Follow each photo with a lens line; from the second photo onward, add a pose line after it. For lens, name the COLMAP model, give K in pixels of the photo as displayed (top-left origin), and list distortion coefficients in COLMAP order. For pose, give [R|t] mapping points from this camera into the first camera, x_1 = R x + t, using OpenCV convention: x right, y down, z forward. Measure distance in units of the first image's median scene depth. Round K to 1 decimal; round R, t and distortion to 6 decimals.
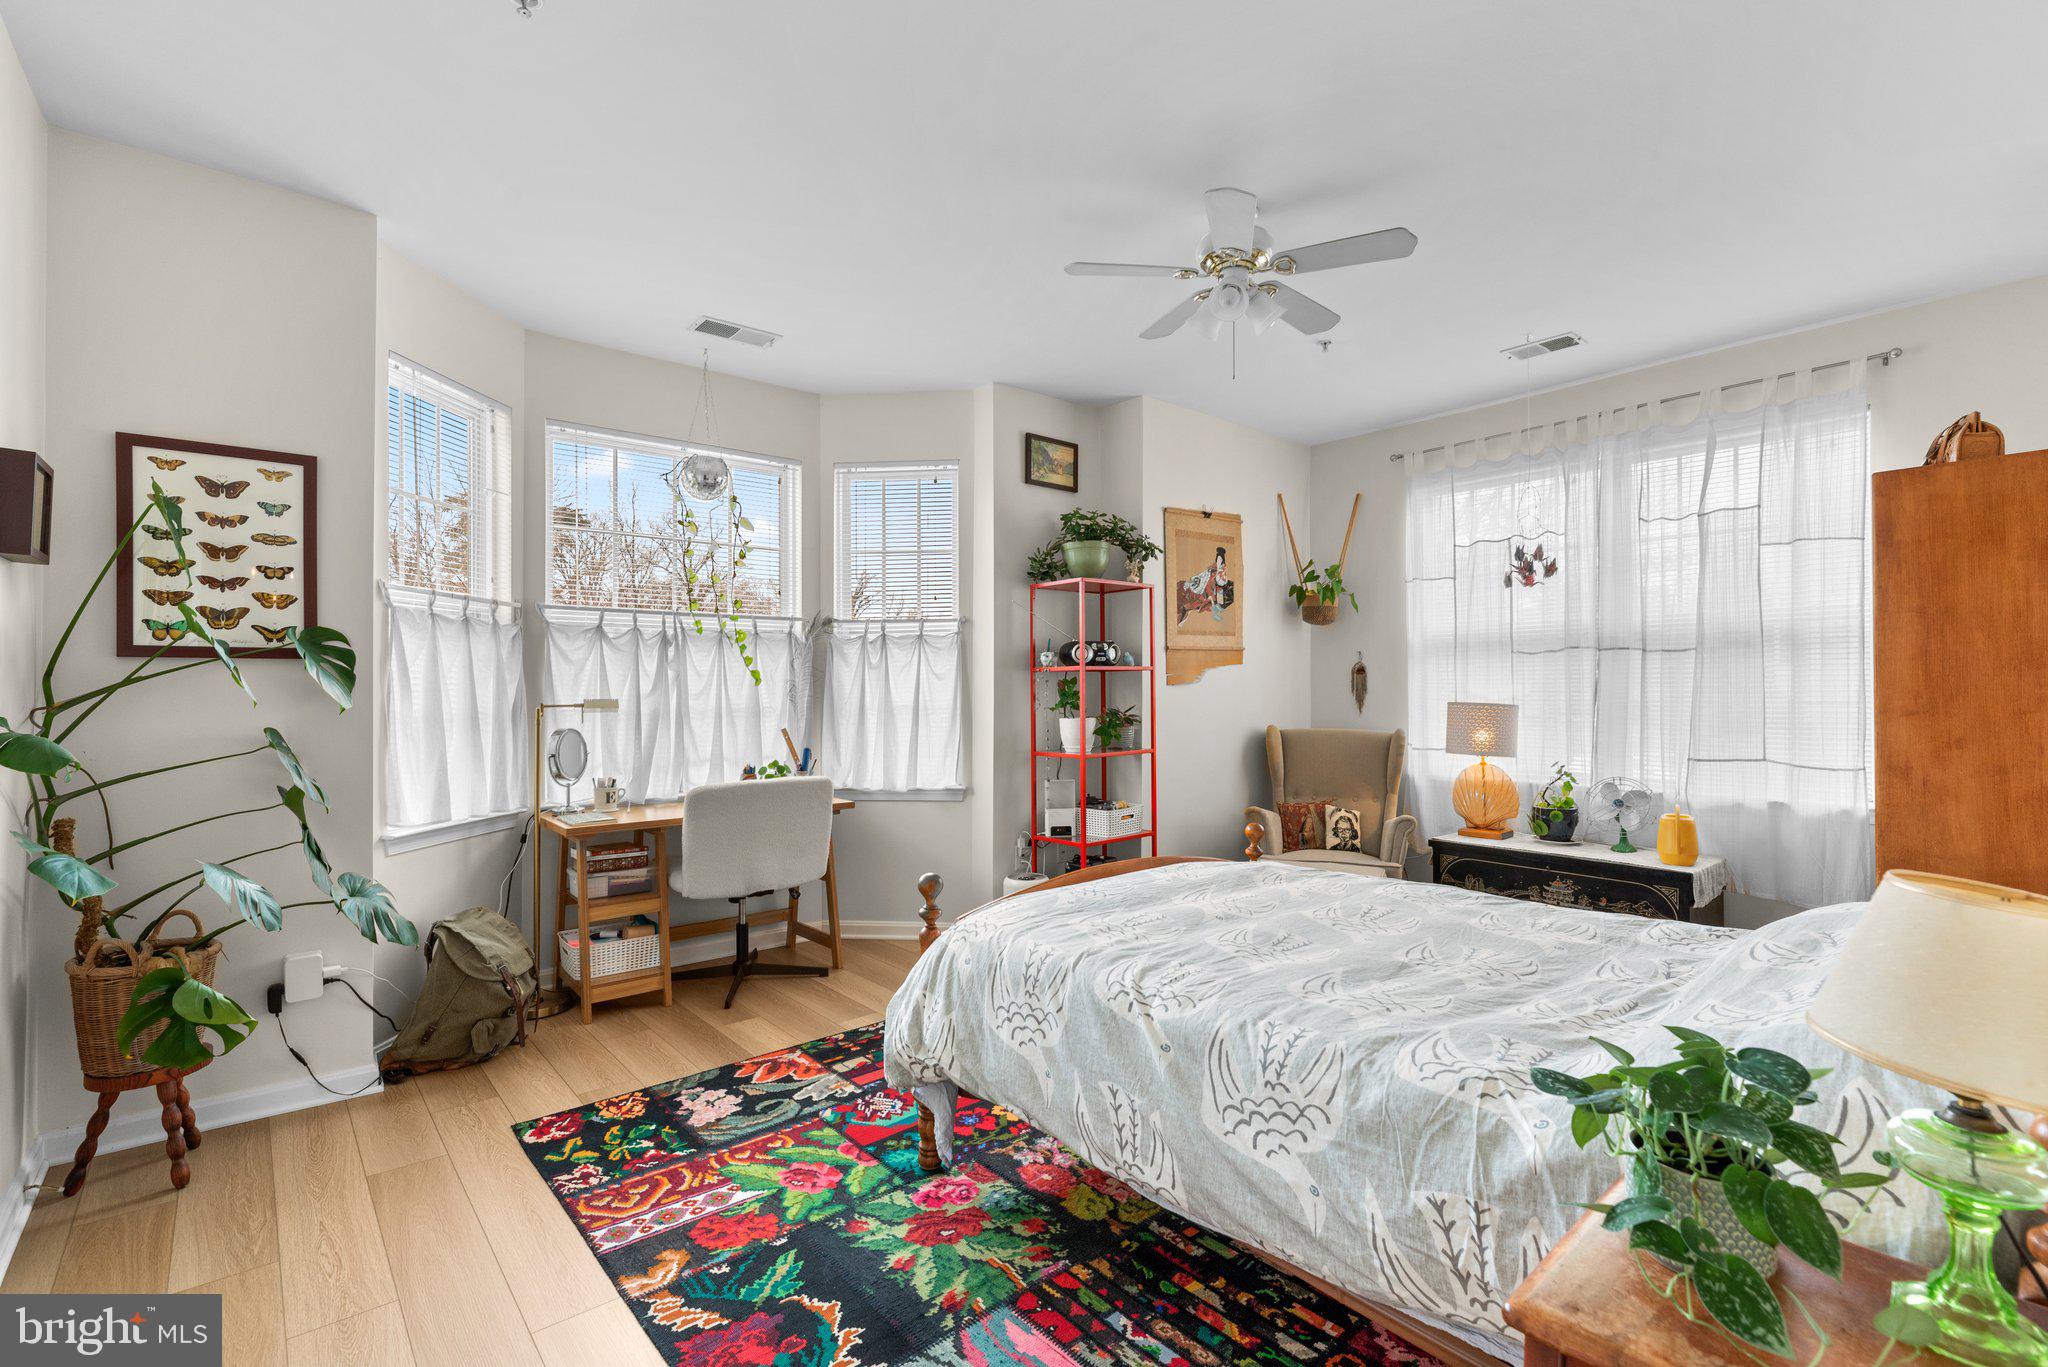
lens RADIAL K [[921.4, 0, 1012.4], [0, 921.4, 686.0], [0, 0, 1]] dist [-0.000202, 0.001535]
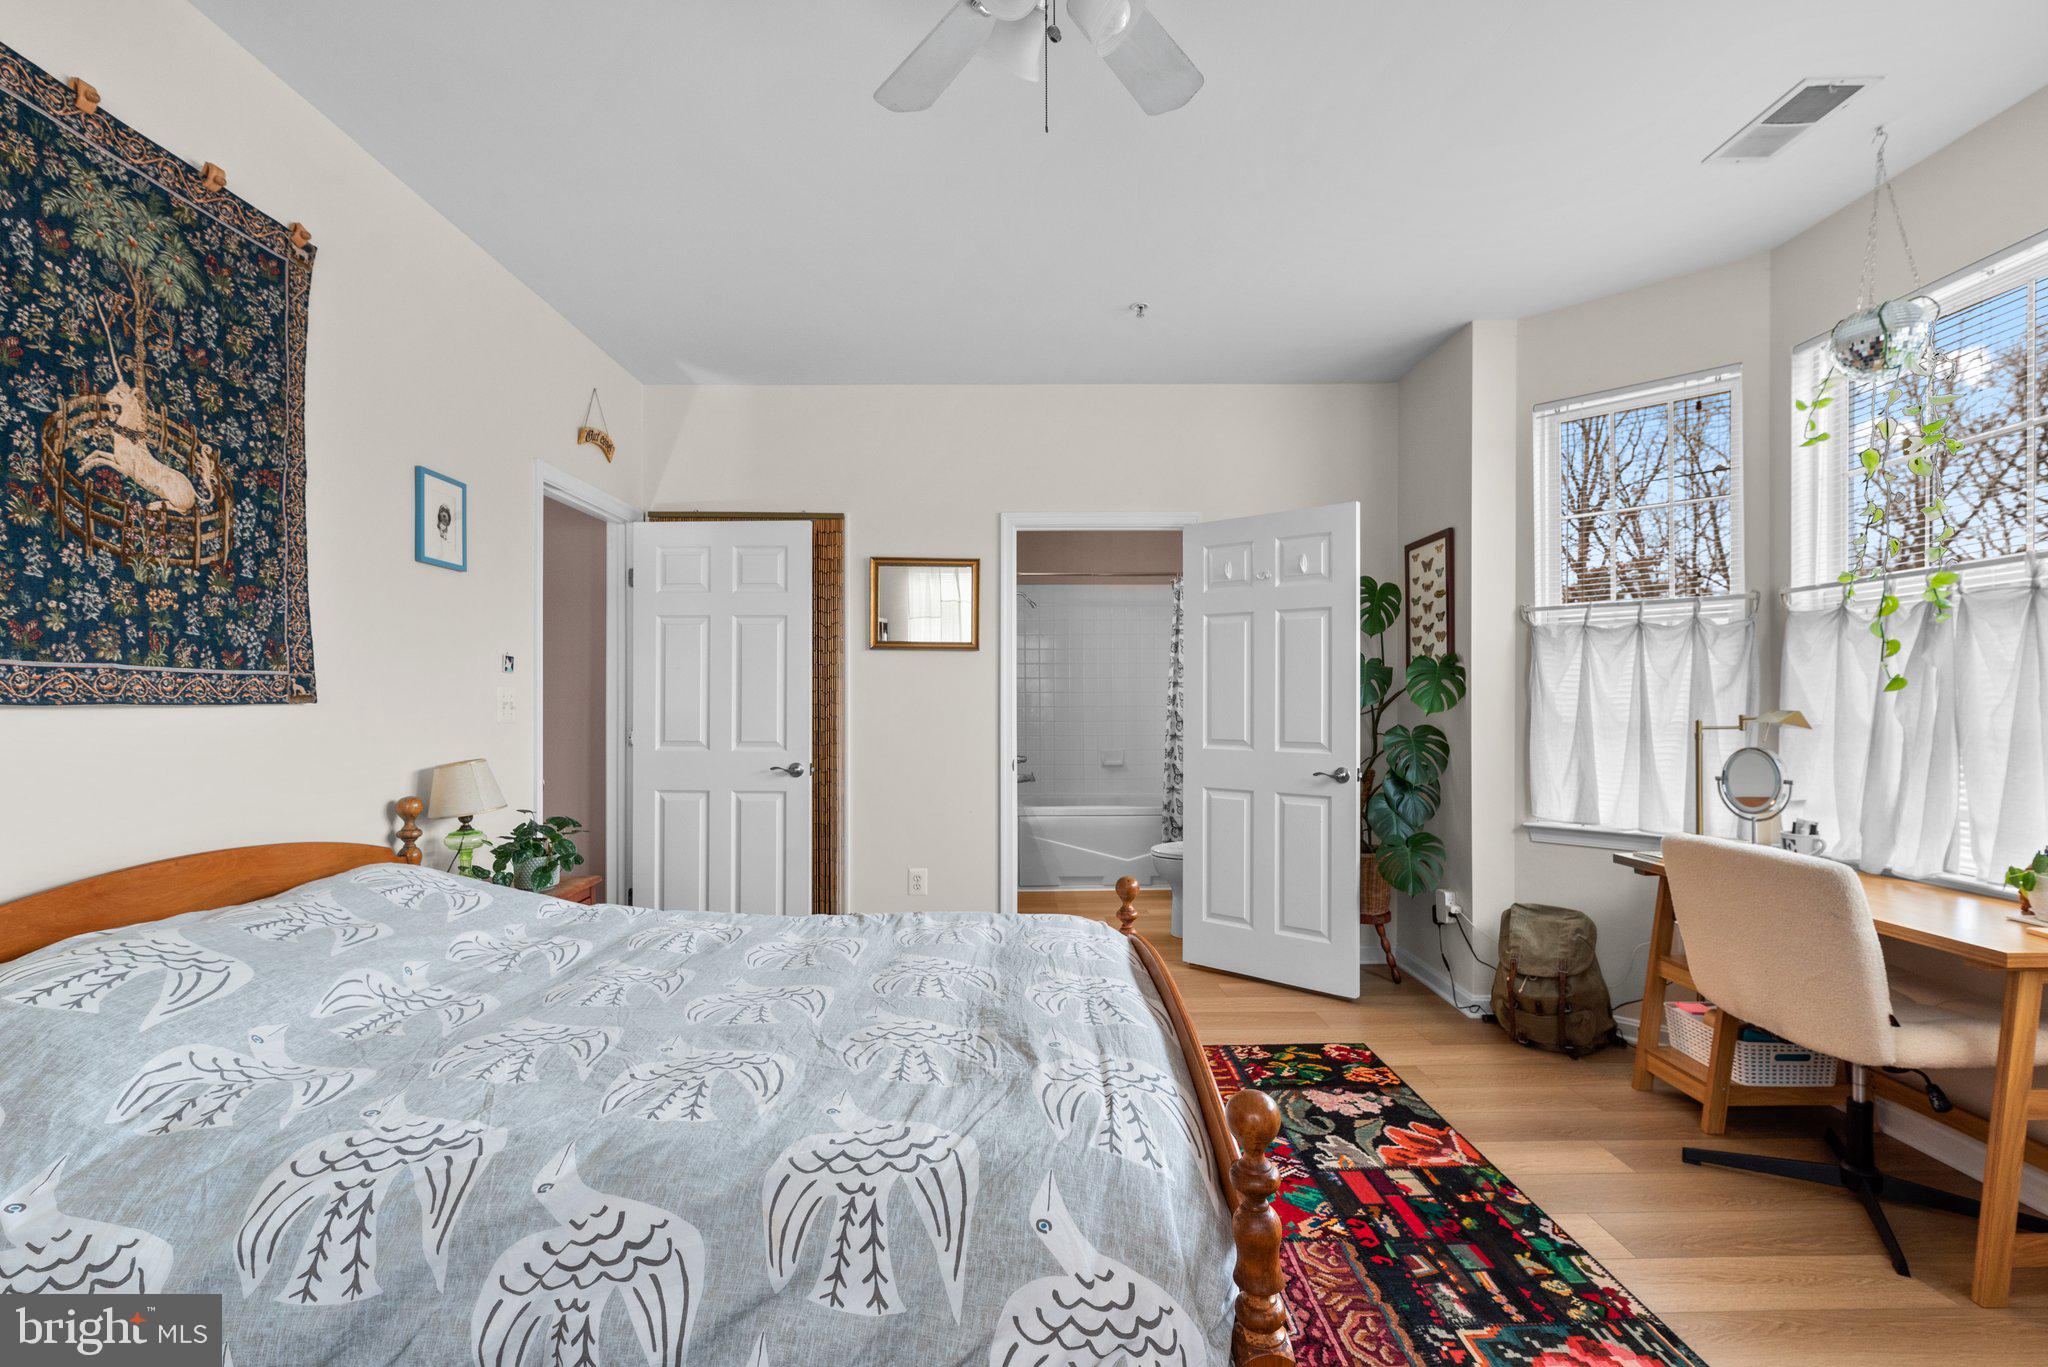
lens RADIAL K [[921.4, 0, 1036.3], [0, 921.4, 692.5], [0, 0, 1]] dist [-0.000202, 0.001535]
pose [[-0.612347, -0.003104, -0.790583, 0.691237], [0.001365, 0.999987, -0.004983, 0.003591], [0.790588, -0.004130, -0.612335, 1.352001]]
